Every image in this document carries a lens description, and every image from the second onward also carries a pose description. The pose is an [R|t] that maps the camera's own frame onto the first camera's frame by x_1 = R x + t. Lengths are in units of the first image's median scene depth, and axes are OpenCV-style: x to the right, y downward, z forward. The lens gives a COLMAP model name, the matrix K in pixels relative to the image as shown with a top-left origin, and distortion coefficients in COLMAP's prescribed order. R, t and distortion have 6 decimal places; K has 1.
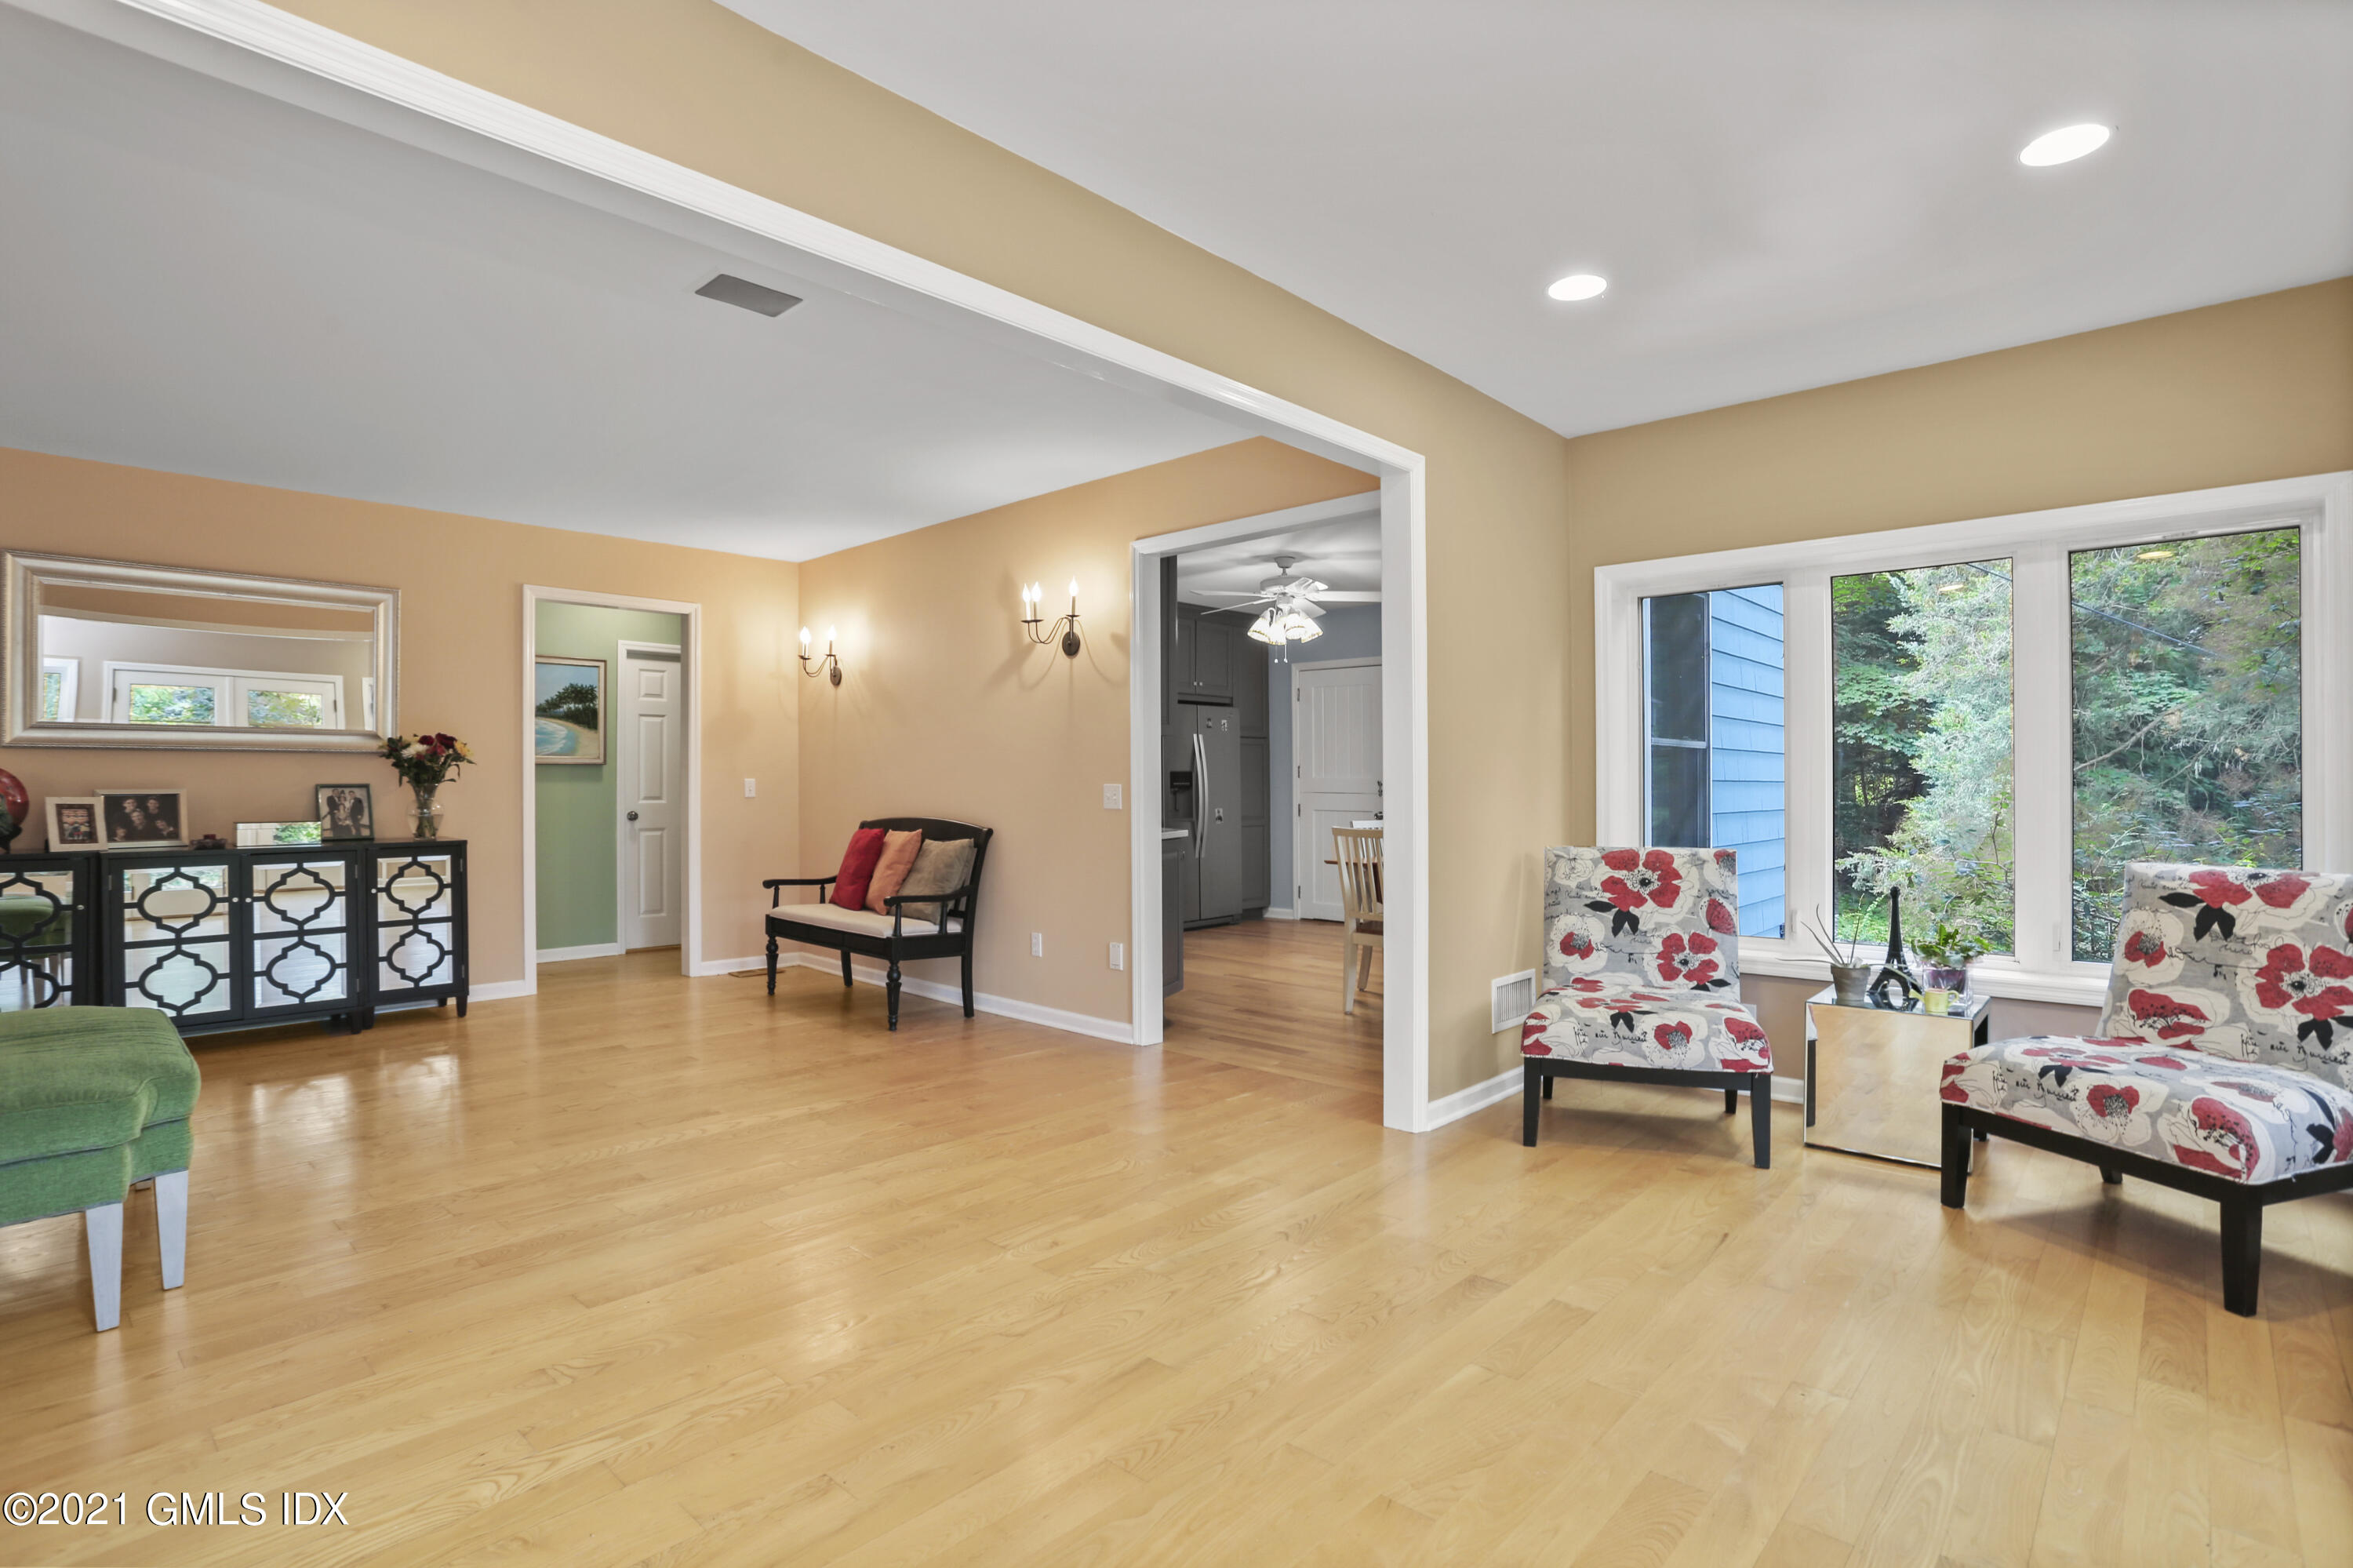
lens RADIAL K [[1160.0, 0, 1173.0], [0, 1160.0, 777.2], [0, 0, 1]] dist [-0.076868, 0.038957]
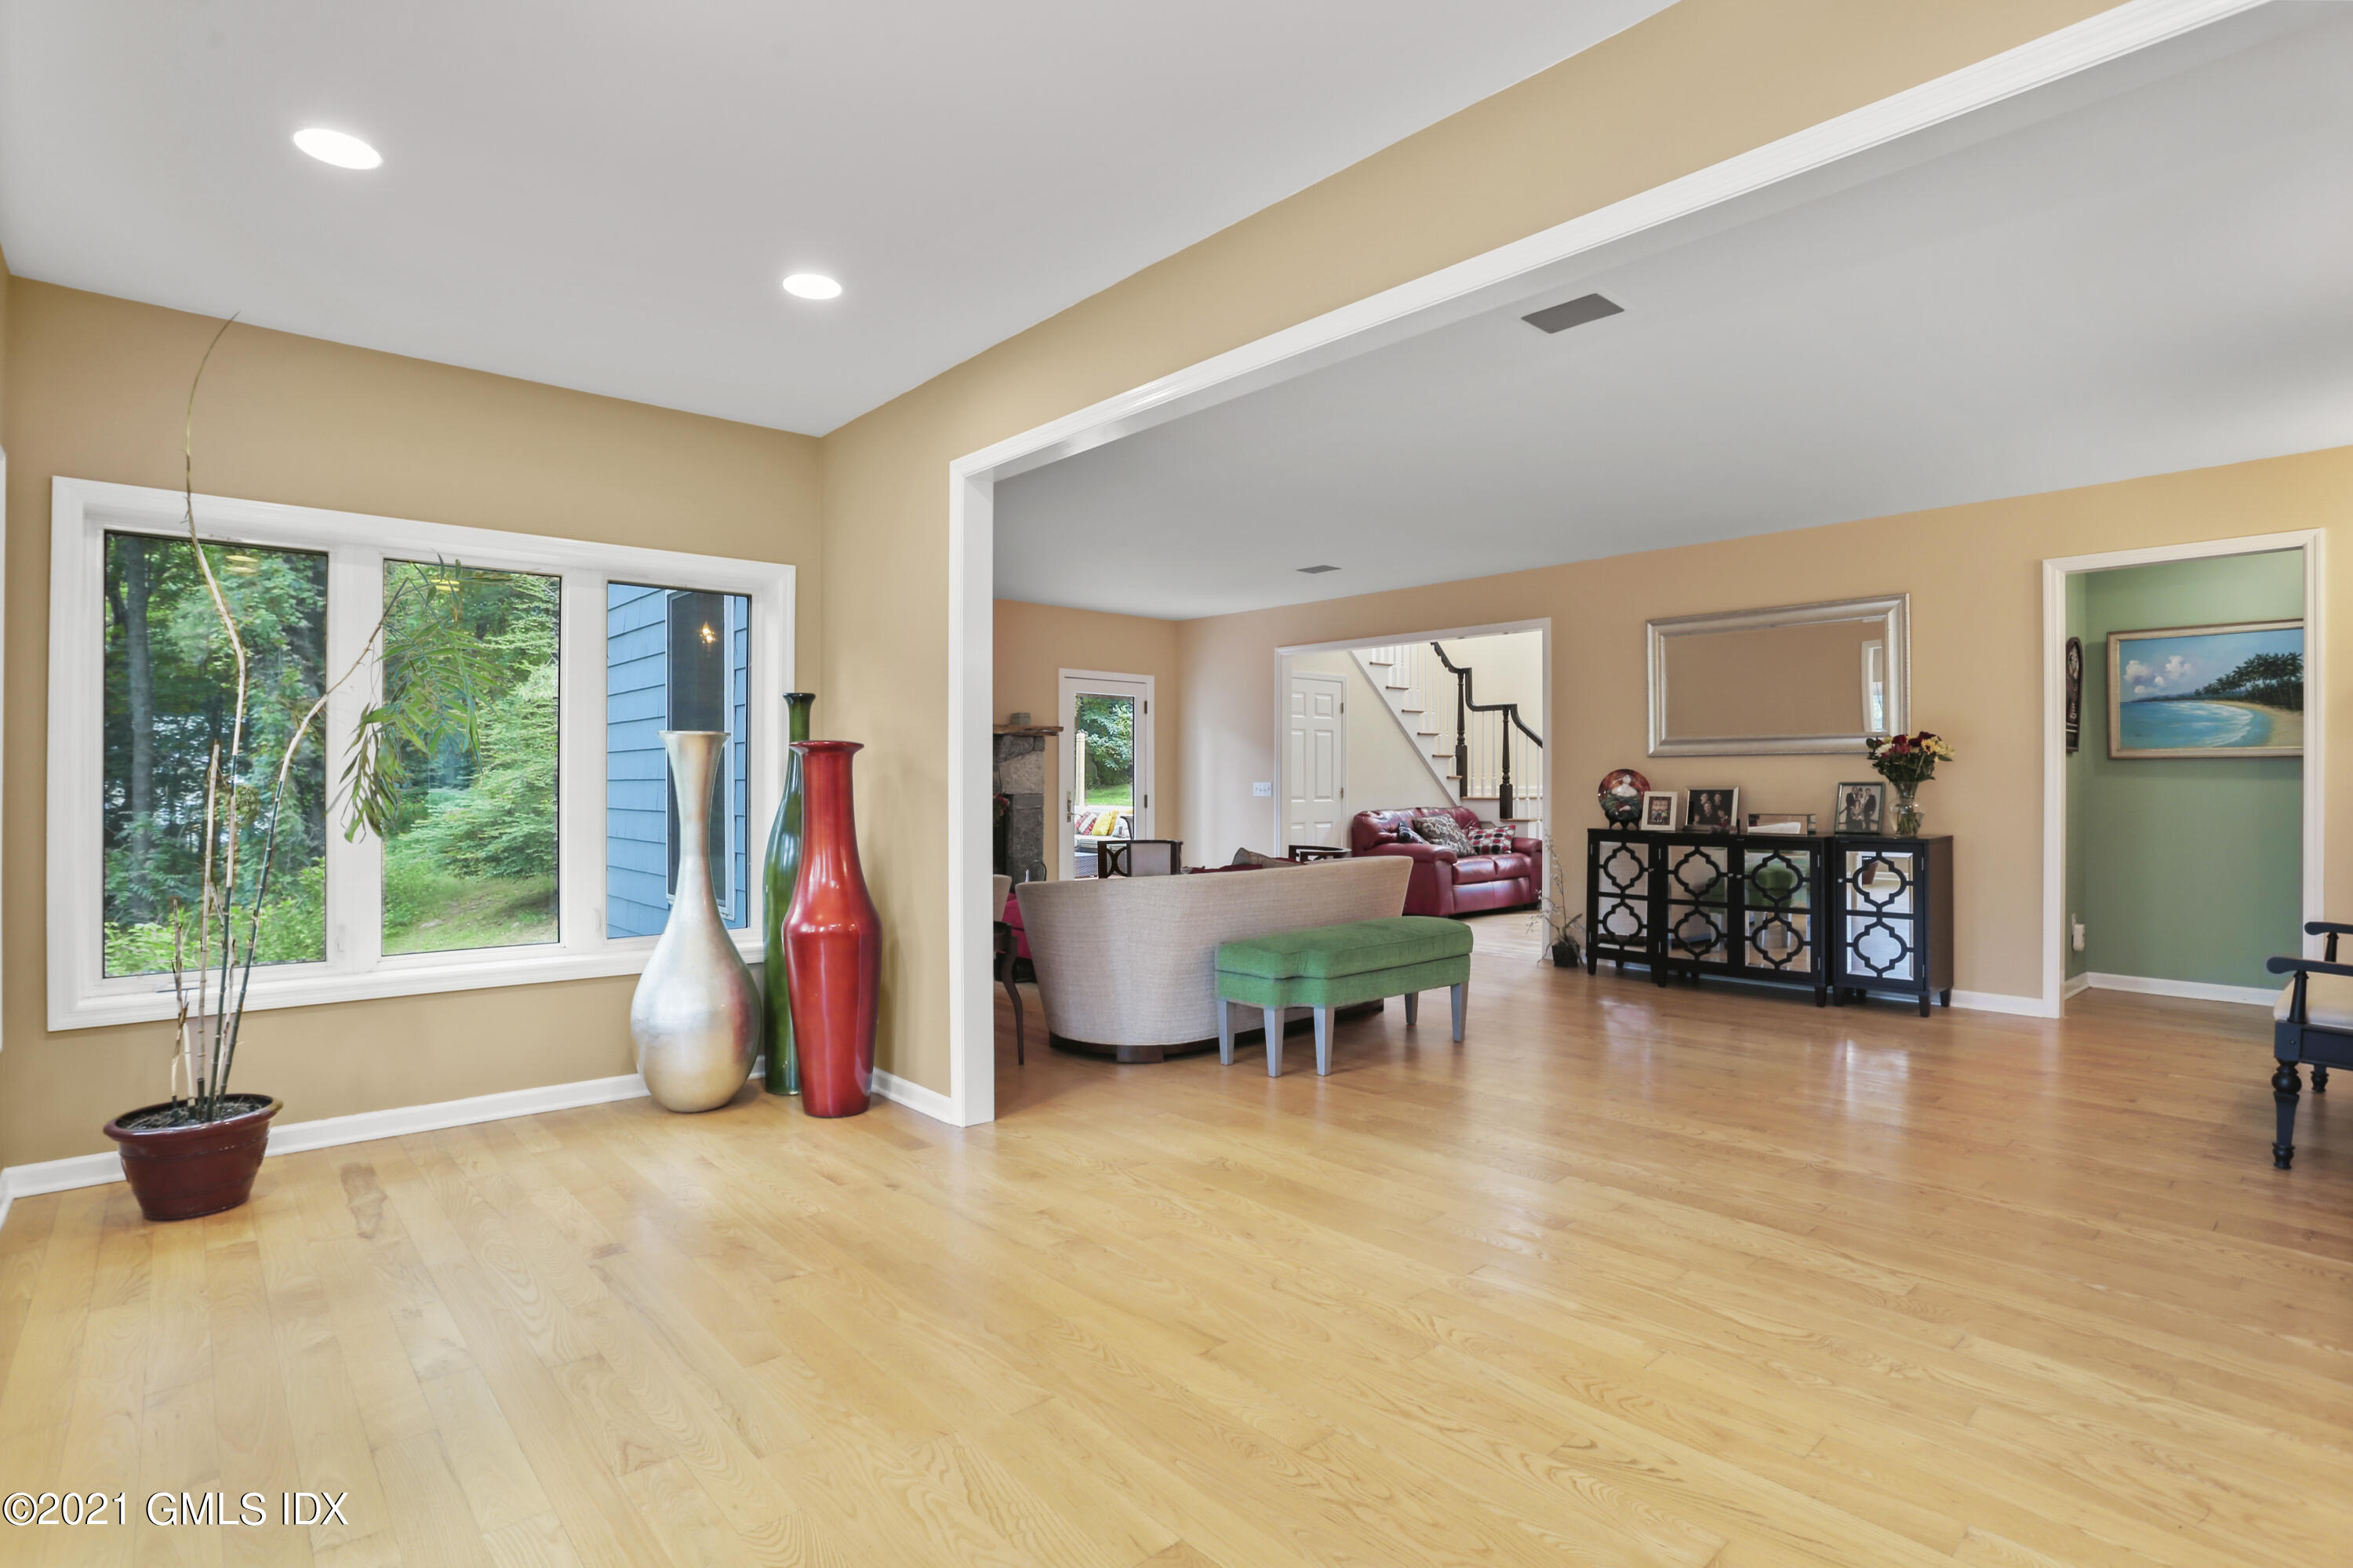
lens RADIAL K [[1160.0, 0, 1173.0], [0, 1160.0, 777.2], [0, 0, 1]] dist [-0.076868, 0.038957]
pose [[-0.094961, -0.004069, -0.995473, 0.427990], [0.006180, 0.999970, -0.004677, 0.002257], [0.995462, -0.006596, -0.094933, 0.447352]]
